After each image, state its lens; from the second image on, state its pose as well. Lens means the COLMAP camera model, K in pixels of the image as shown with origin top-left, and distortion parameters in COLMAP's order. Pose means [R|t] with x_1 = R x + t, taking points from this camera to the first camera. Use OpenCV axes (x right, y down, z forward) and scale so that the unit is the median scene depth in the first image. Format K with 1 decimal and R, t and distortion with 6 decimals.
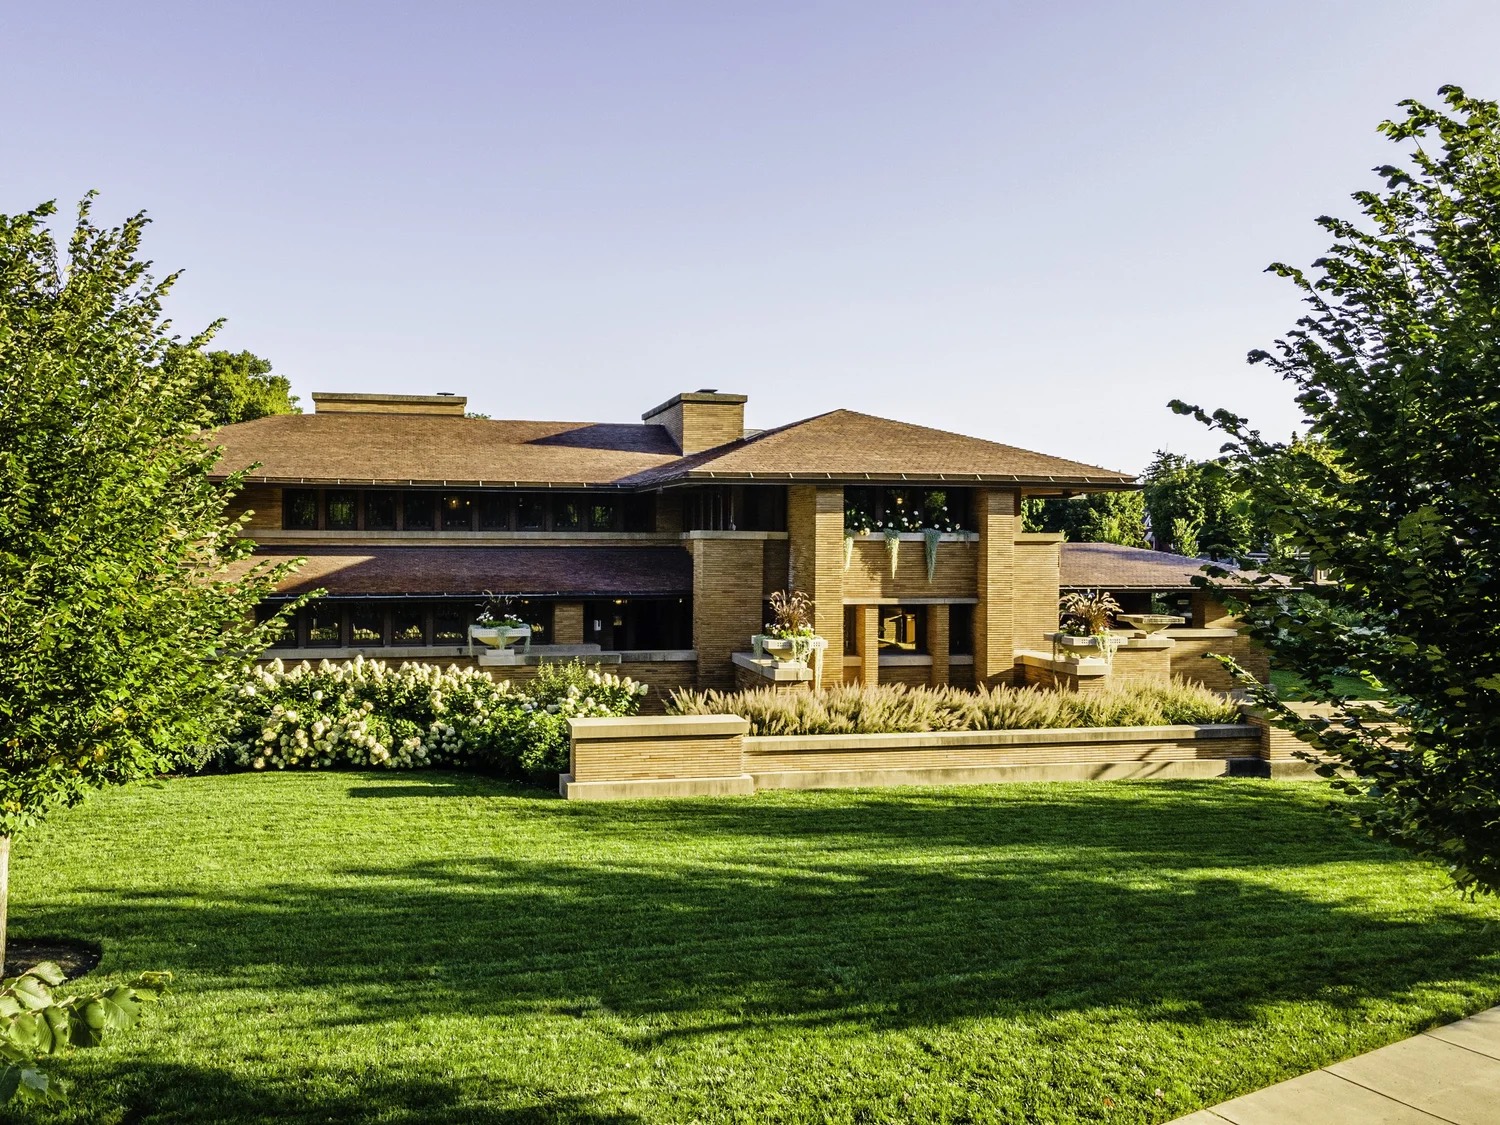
lens RADIAL K [[1192.5, 0, 703.3], [0, 1192.5, 556.8], [0, 0, 1]] dist [0.048048, 0.000457]
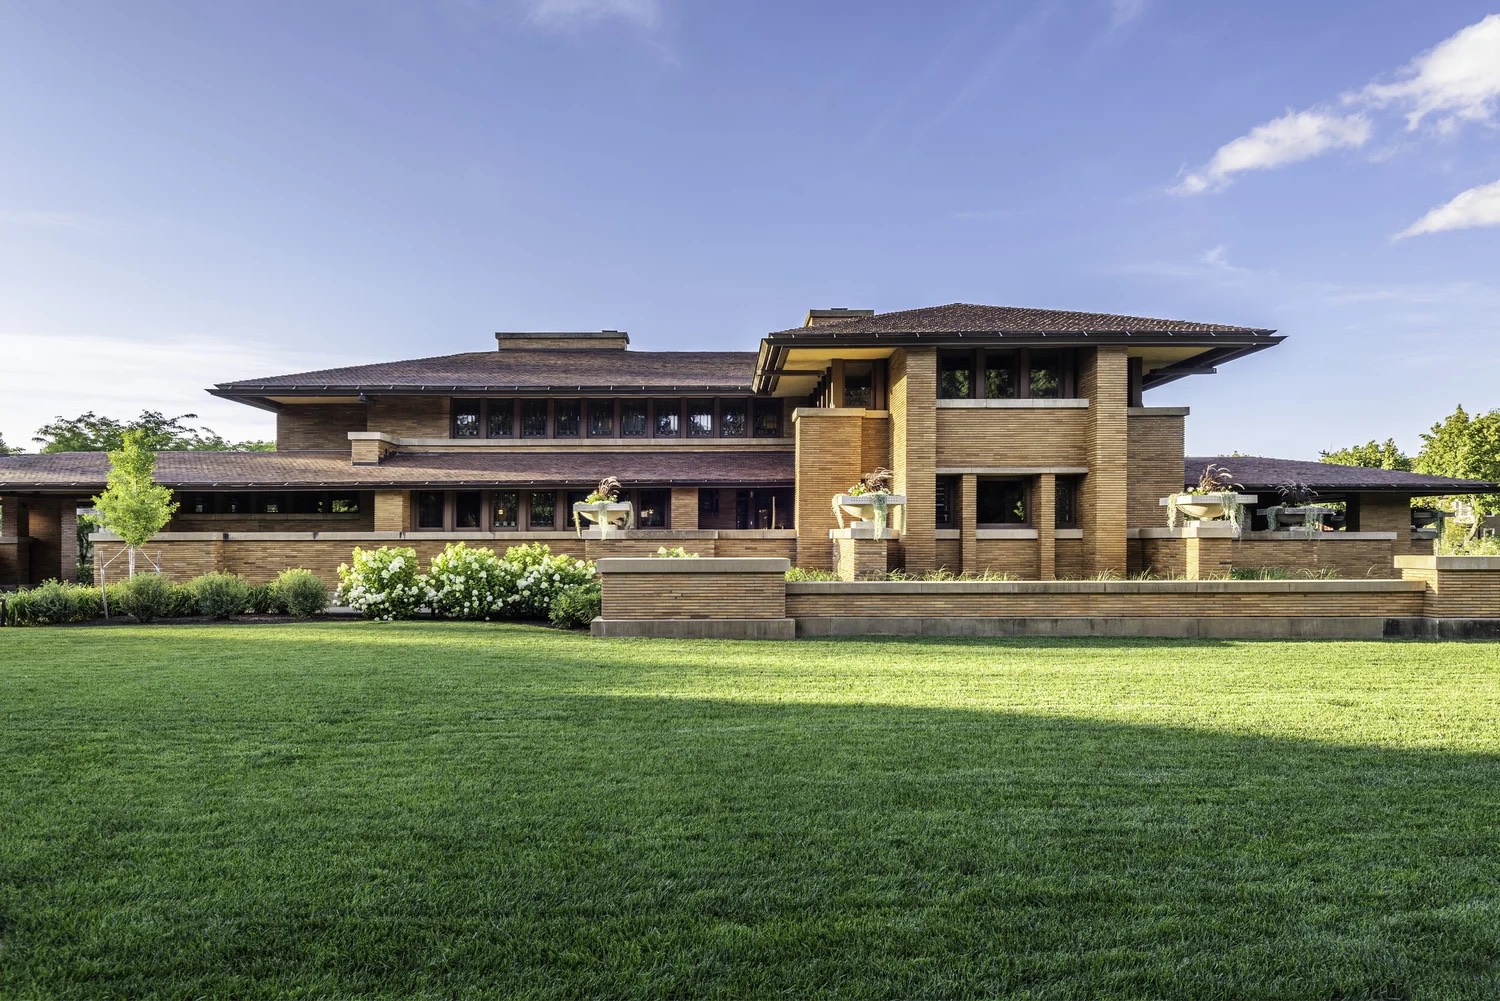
lens RADIAL K [[901.4, 0, 758.3], [0, 901.4, 557.9], [0, 0, 1]] dist [0.022609, -0.006029]
pose [[0.980494, -0.005396, -0.196476, 0.101235], [0.004082, 0.999967, -0.007092, 0.097044], [0.196508, 0.006152, 0.980483, 0.220977]]
